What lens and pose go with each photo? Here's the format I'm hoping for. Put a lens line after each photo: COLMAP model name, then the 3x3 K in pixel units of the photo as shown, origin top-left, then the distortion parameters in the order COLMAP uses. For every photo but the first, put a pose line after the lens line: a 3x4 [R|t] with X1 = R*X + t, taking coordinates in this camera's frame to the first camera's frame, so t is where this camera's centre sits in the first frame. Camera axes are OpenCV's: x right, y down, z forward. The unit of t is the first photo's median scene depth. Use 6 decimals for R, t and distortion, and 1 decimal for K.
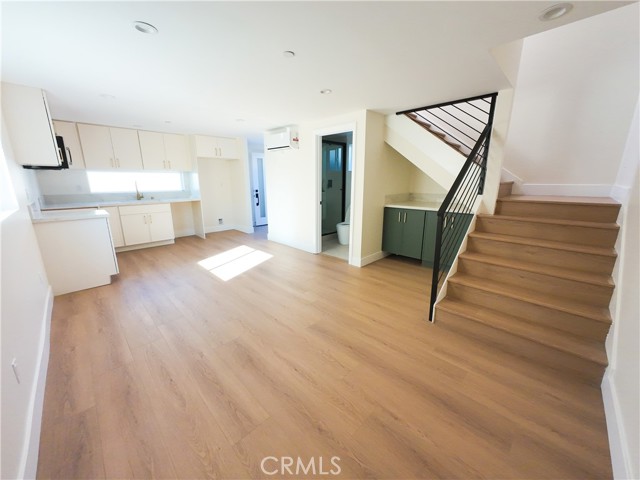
lens RADIAL K [[245.9, 0, 320.9], [0, 245.9, 235.9], [0, 0, 1]] dist [-0.002731, 0.000176]
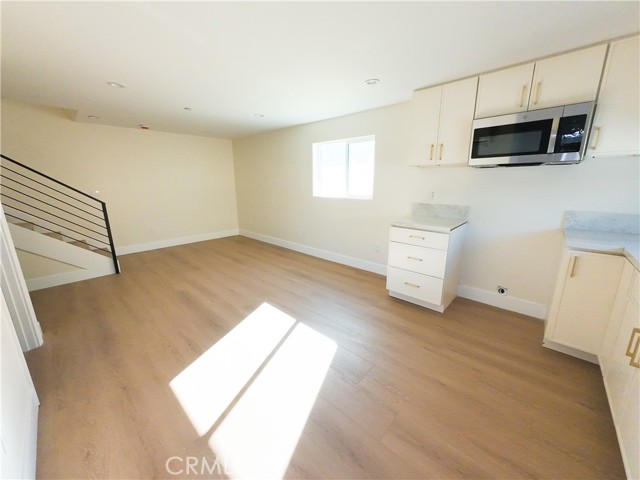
lens RADIAL K [[245.9, 0, 319.4], [0, 245.9, 240.4], [0, 0, 1]] dist [-0.002731, 0.000176]
pose [[-0.999549, 0.014494, -0.026290, -0.833522], [0.001207, 0.894416, 0.447235, -0.568135], [0.029997, 0.447002, -0.894030, 2.492126]]
